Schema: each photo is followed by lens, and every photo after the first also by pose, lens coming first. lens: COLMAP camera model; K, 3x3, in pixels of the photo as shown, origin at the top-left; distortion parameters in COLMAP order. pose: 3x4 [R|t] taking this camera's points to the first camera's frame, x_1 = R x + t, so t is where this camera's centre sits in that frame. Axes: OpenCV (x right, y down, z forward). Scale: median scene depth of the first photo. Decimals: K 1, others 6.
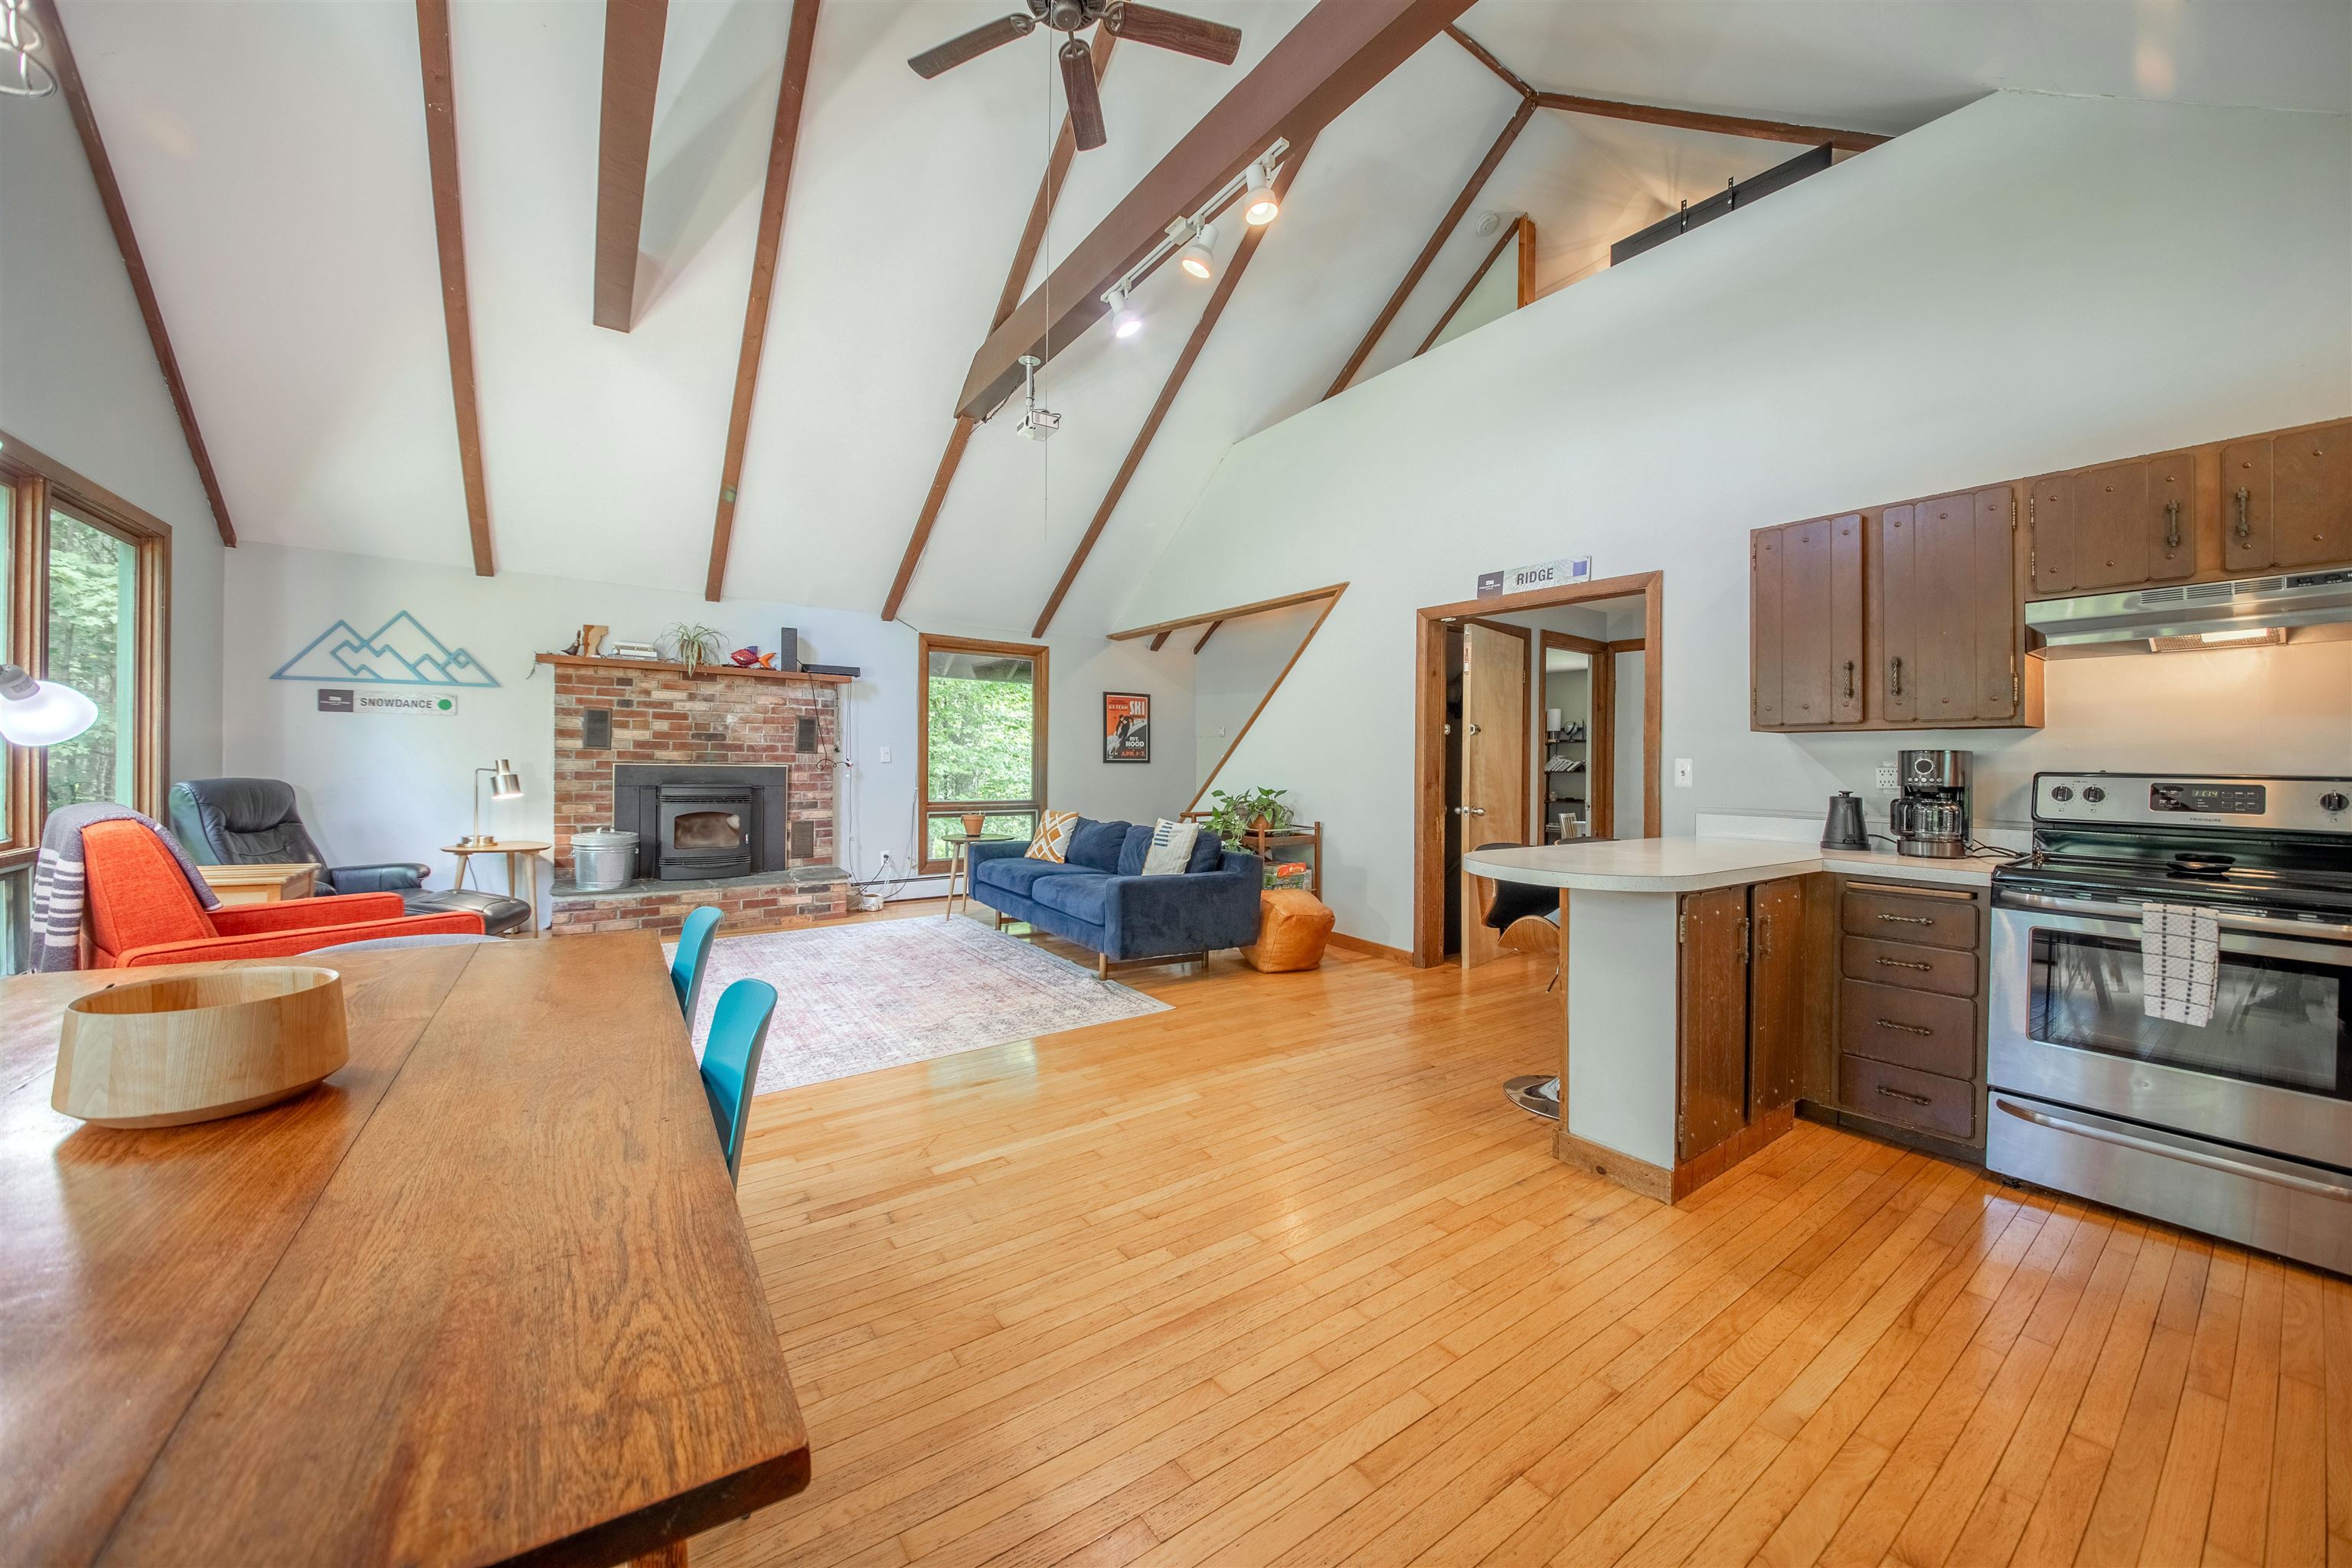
lens RADIAL K [[814.6, 0, 1207.0], [0, 814.6, 769.6], [0, 0, 1]] dist [-0.000614, -0.008214]
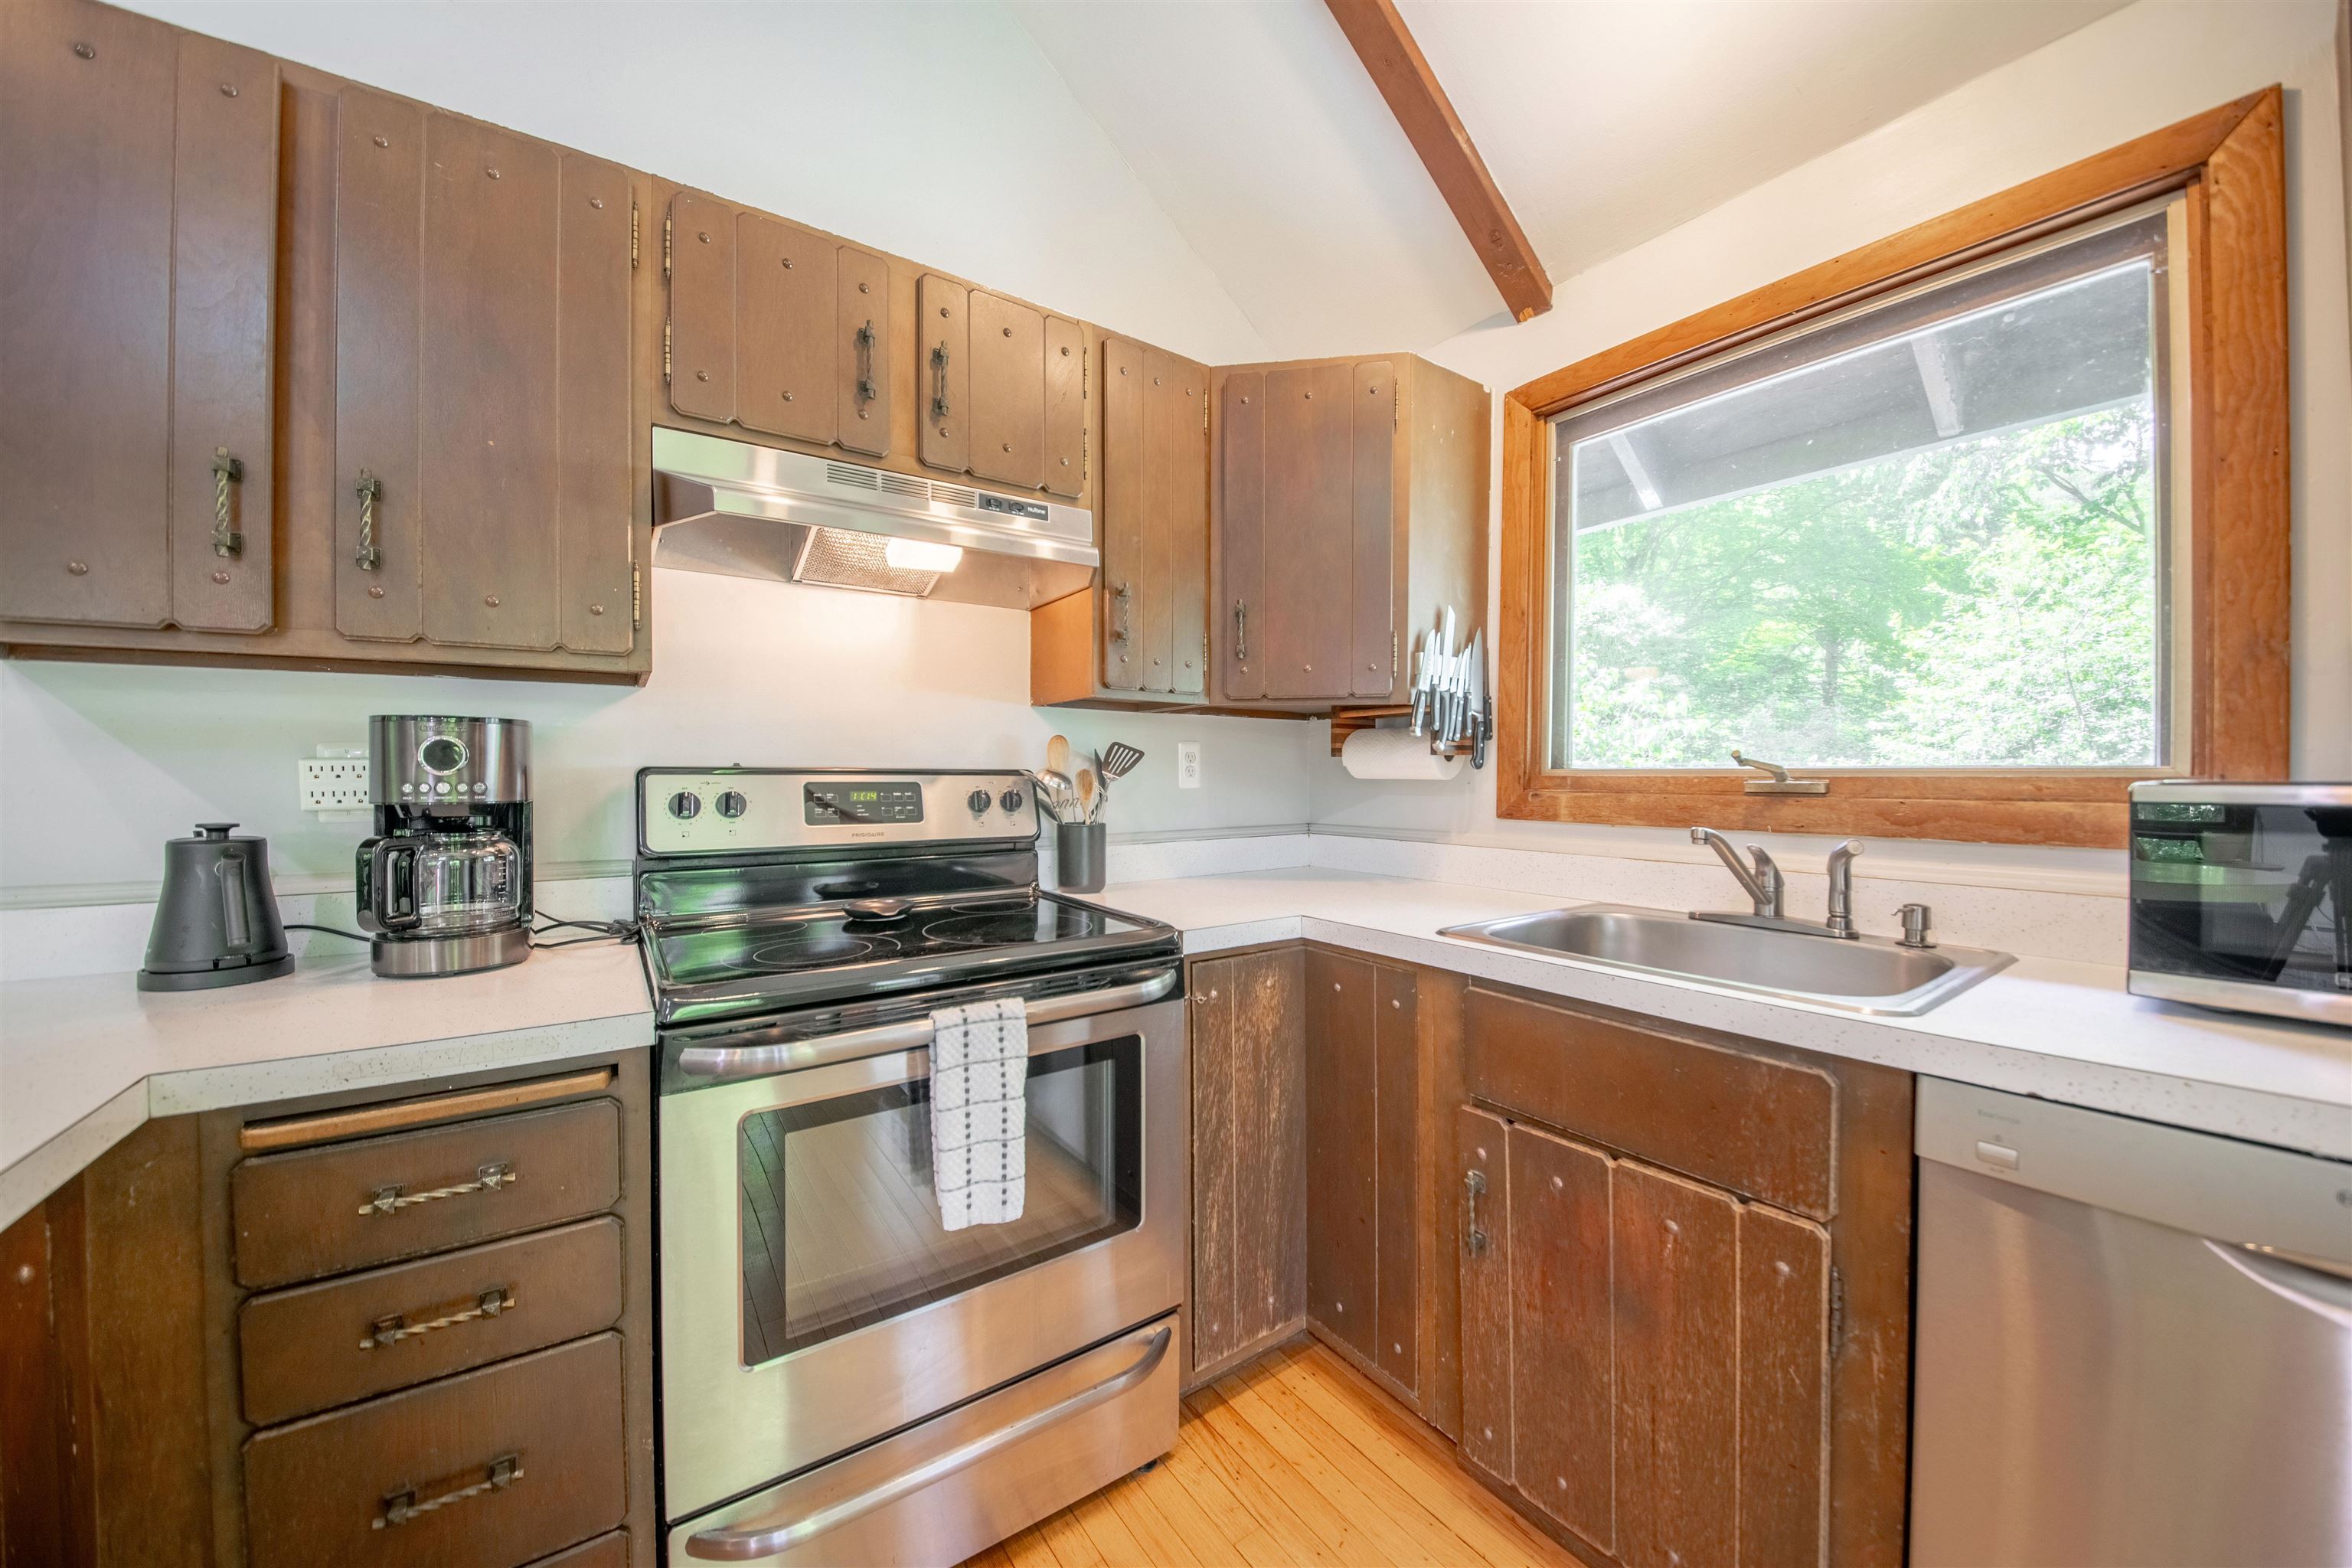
lens RADIAL K [[859.2, 0, 1191.0], [0, 859.2, 771.9], [0, 0, 1]] dist [0.011163, -0.010074]
pose [[0.033019, -0.010116, 0.999404, 0.254690], [0.009515, 0.999907, 0.009807, 0.001974], [-0.999409, 0.009186, 0.033112, 0.336019]]
